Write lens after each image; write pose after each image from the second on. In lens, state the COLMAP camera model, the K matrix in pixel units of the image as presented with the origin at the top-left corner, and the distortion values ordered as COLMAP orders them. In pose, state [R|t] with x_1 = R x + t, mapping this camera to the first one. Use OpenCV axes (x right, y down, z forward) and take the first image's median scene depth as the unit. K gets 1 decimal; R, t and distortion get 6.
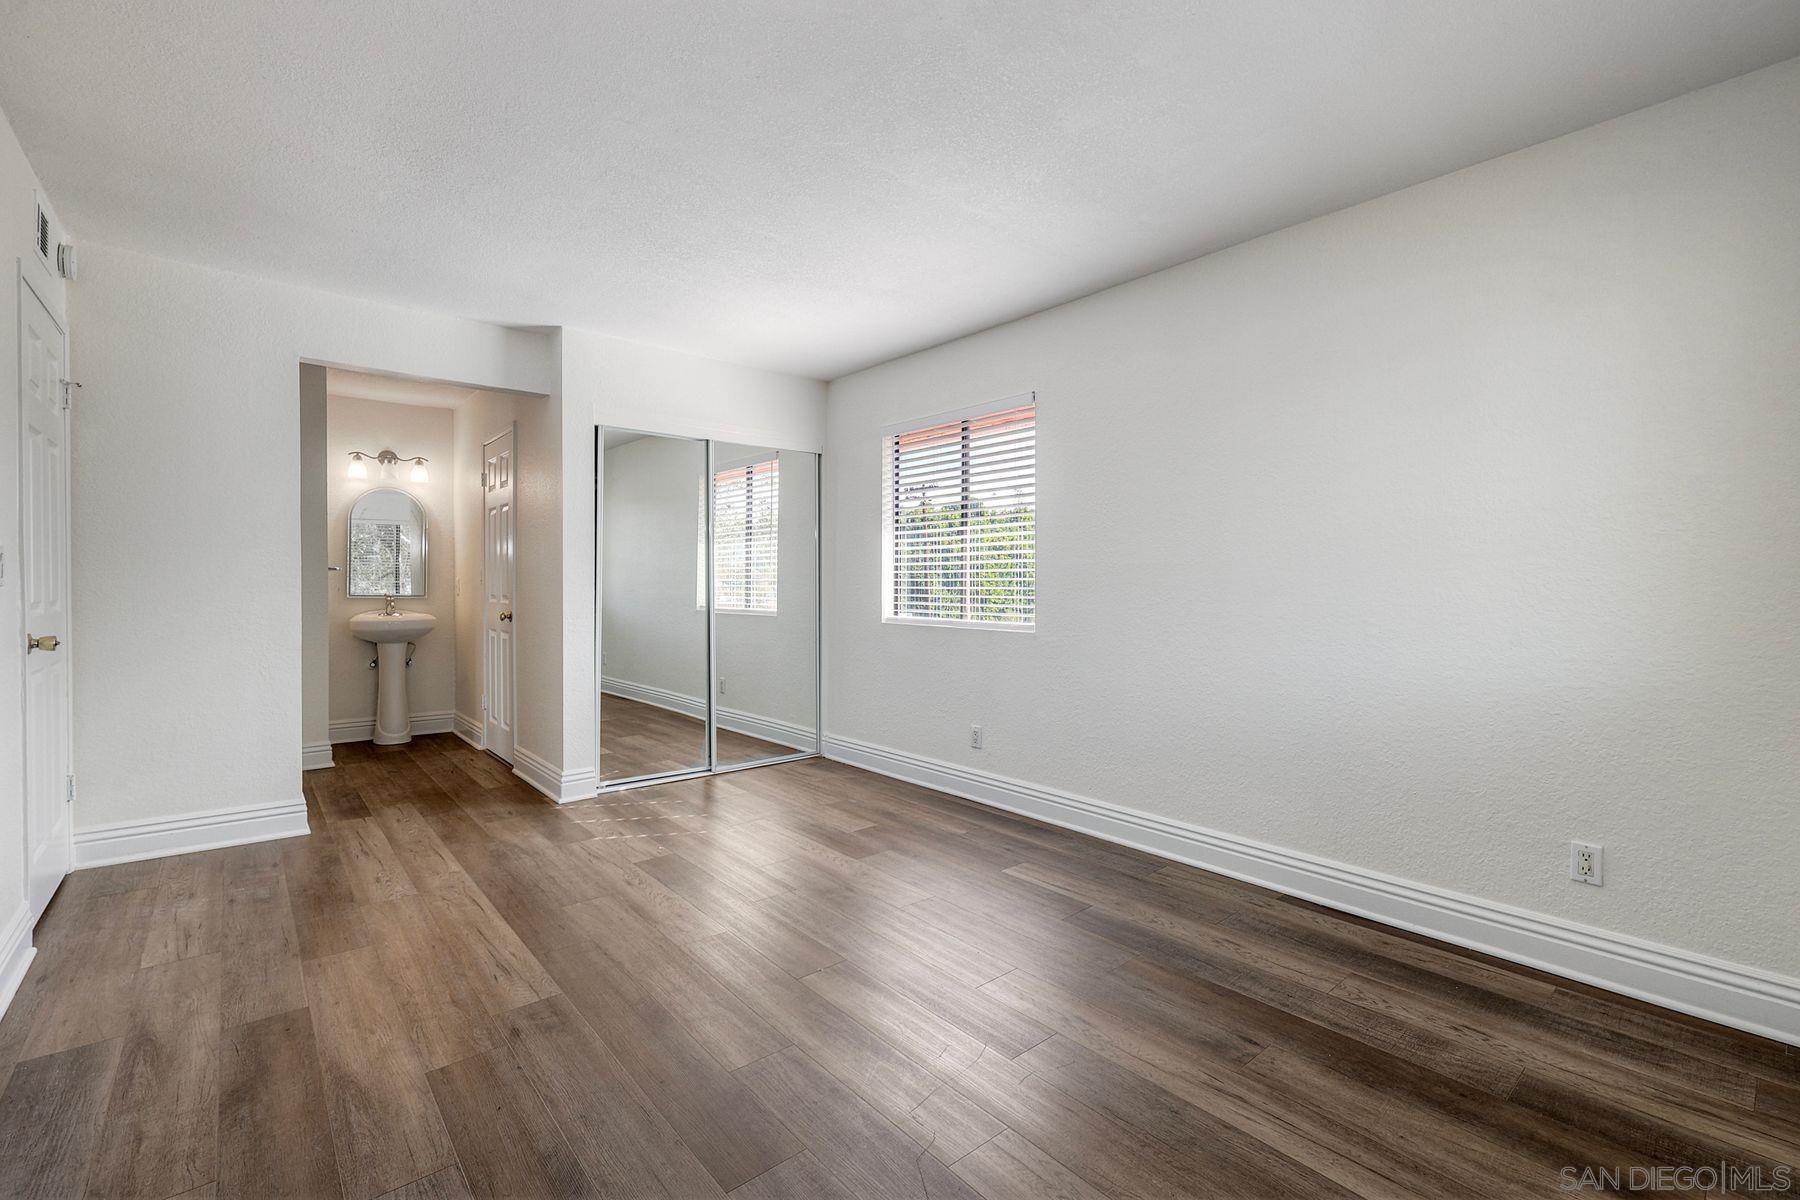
lens RADIAL K [[786.7, 0, 904.3], [0, 786.7, 590.1], [0, 0, 1]] dist [0.001783, 0.000459]
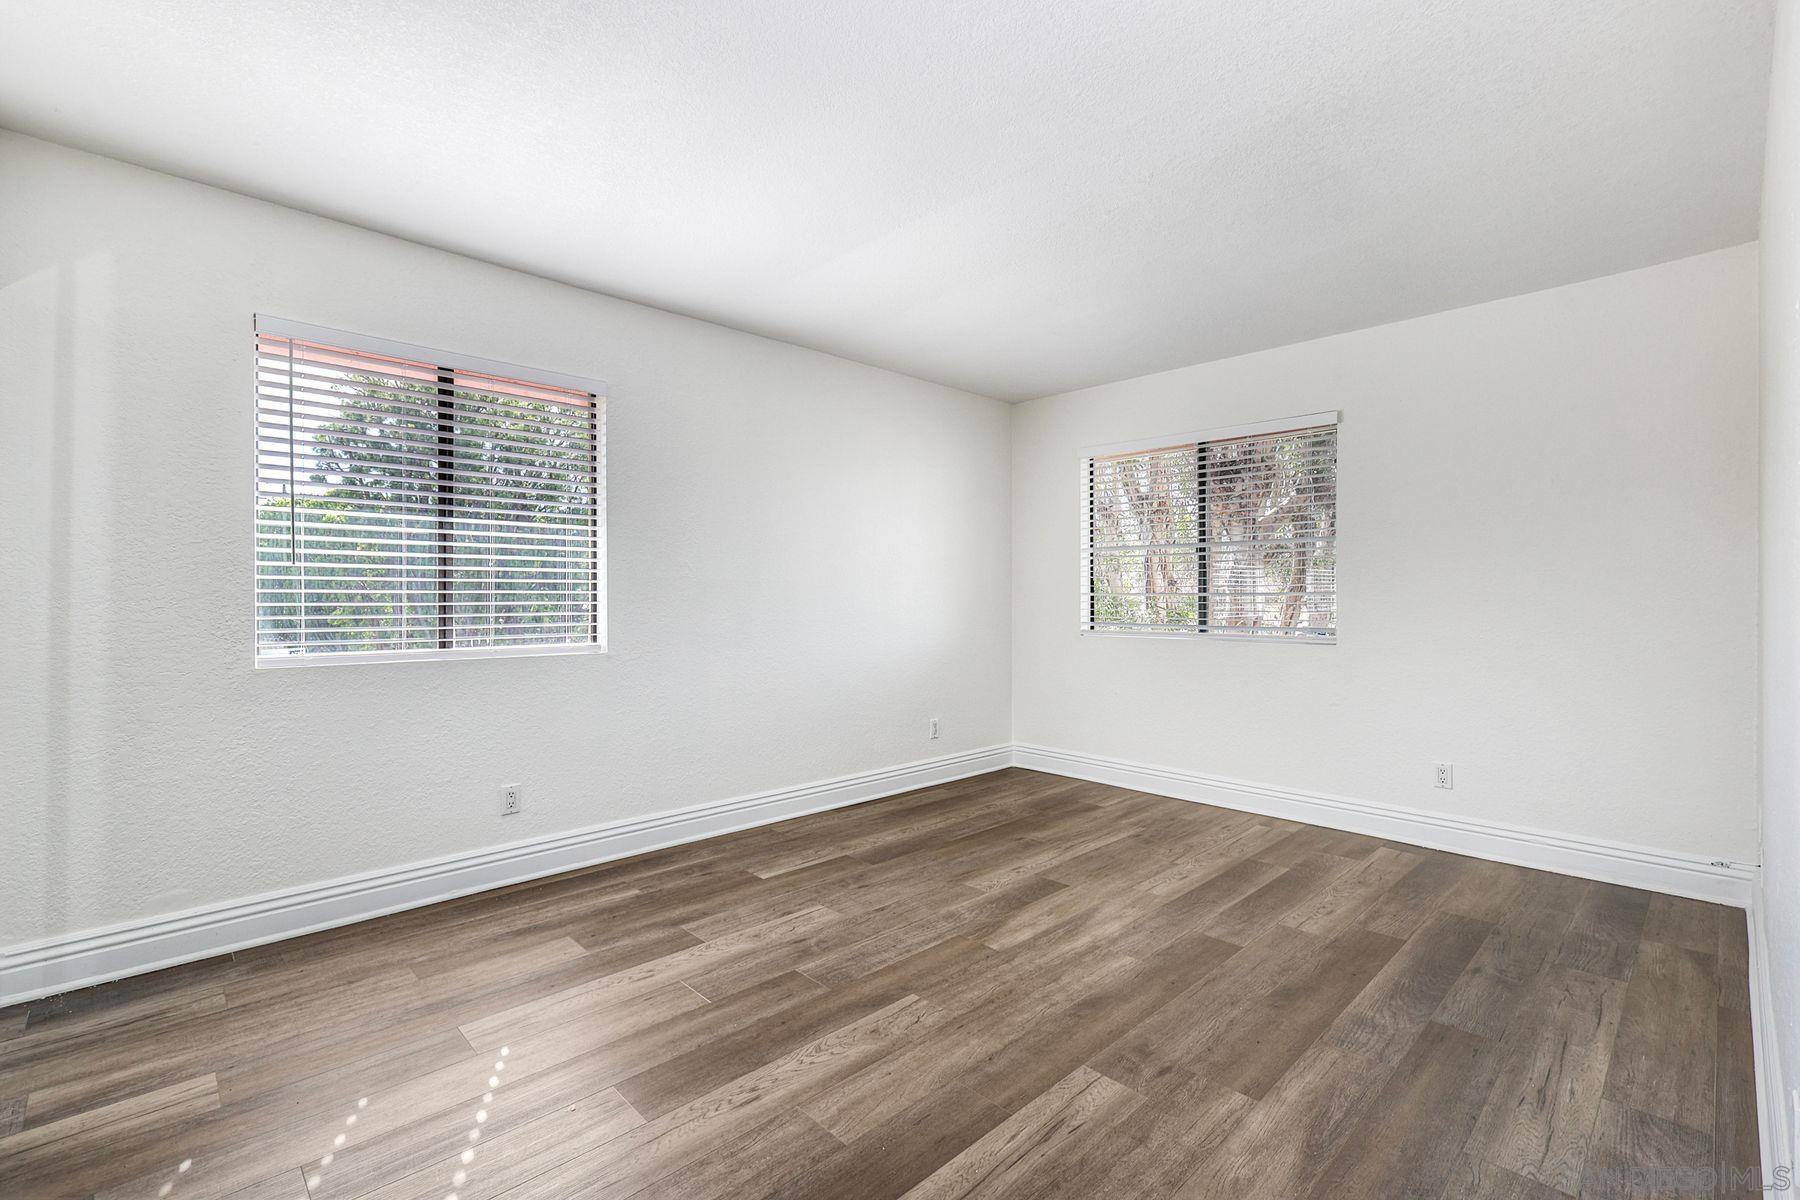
lens RADIAL K [[799.3, 0, 910.9], [0, 799.3, 591.5], [0, 0, 1]] dist [0.009091, 0.000492]
pose [[-0.068722, 0.001645, 0.997634, -0.965843], [0.005491, 0.999984, -0.001271, -0.014341], [-0.997621, 0.005391, -0.068730, 0.916103]]
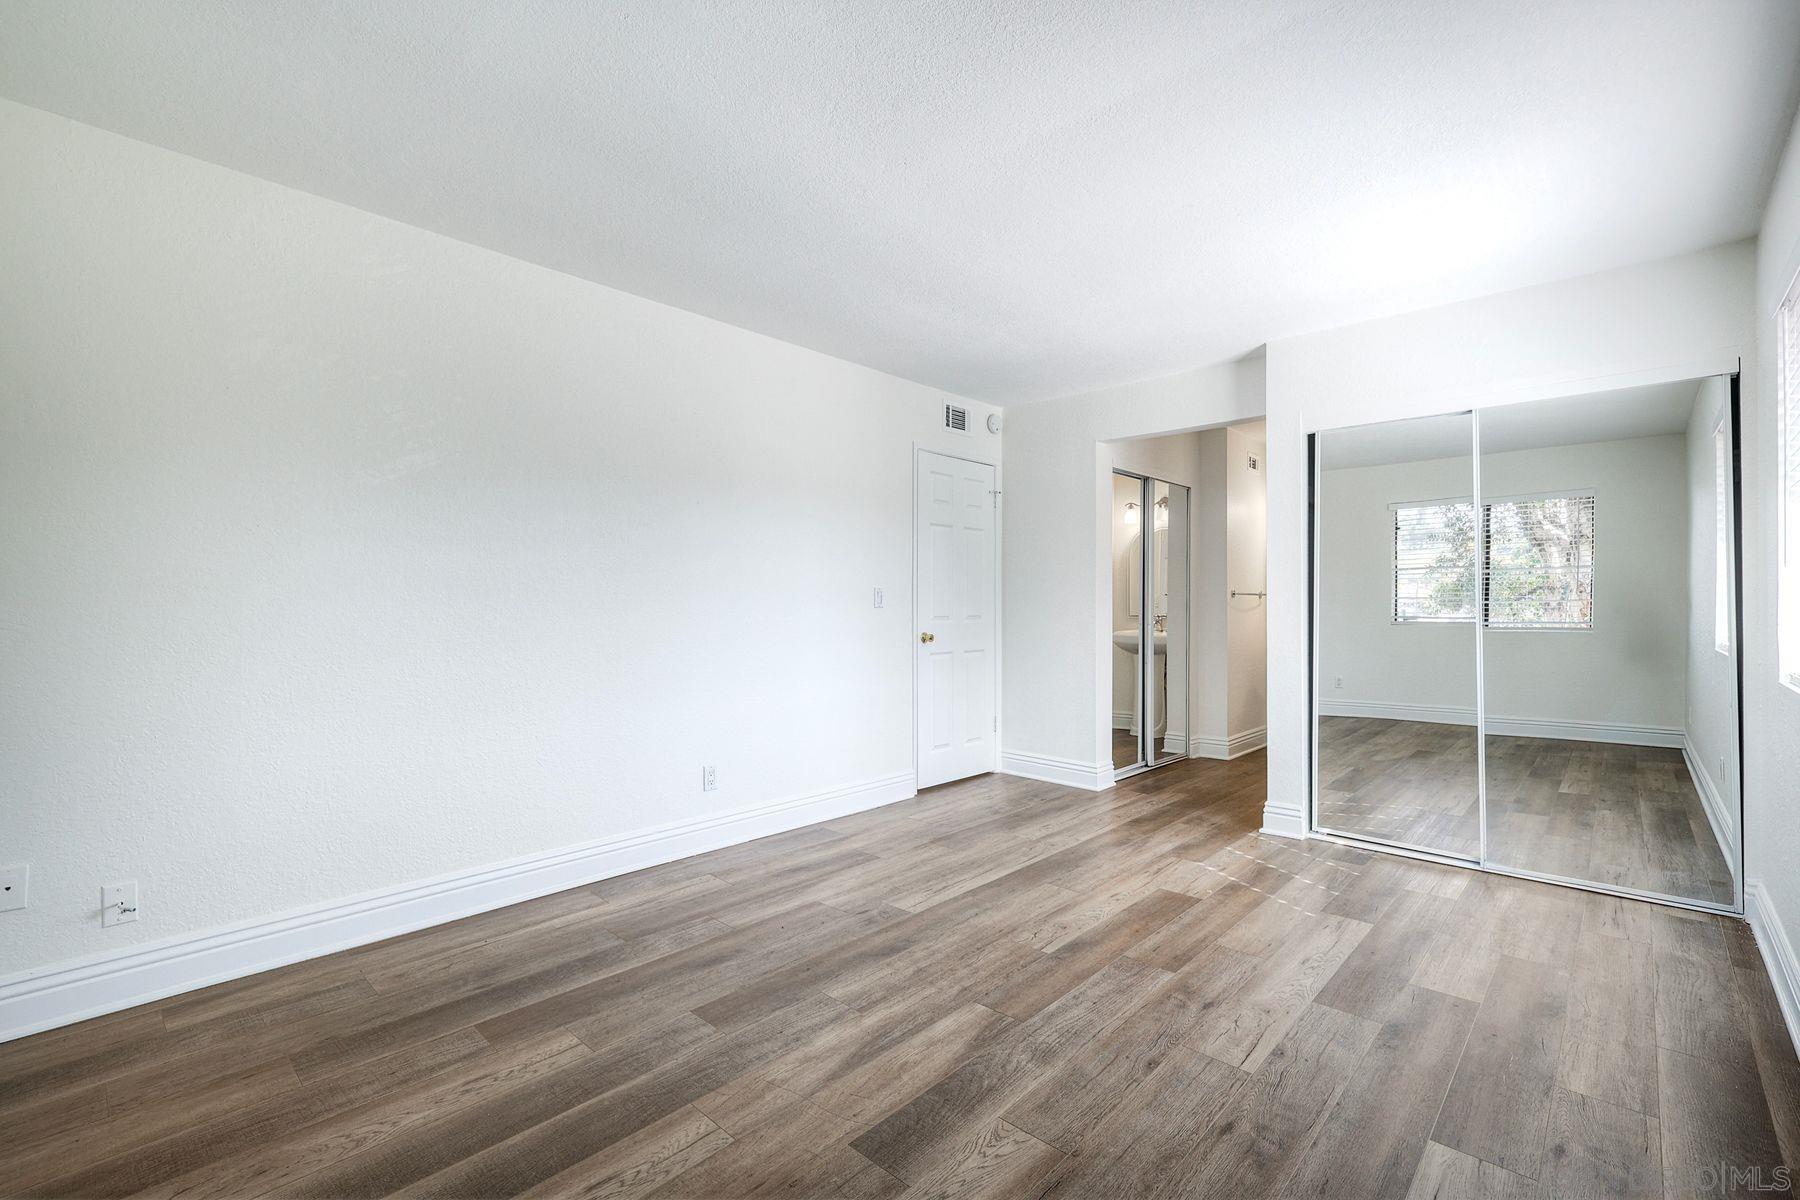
lens RADIAL K [[783.5, 0, 901.4], [0, 783.5, 595.6], [0, 0, 1]] dist [0.002317, 0.000483]
pose [[0.109083, -0.015525, -0.993911, 0.646918], [-0.007796, 0.999834, -0.016473, -0.002043], [0.994002, 0.009546, 0.108944, 0.606353]]
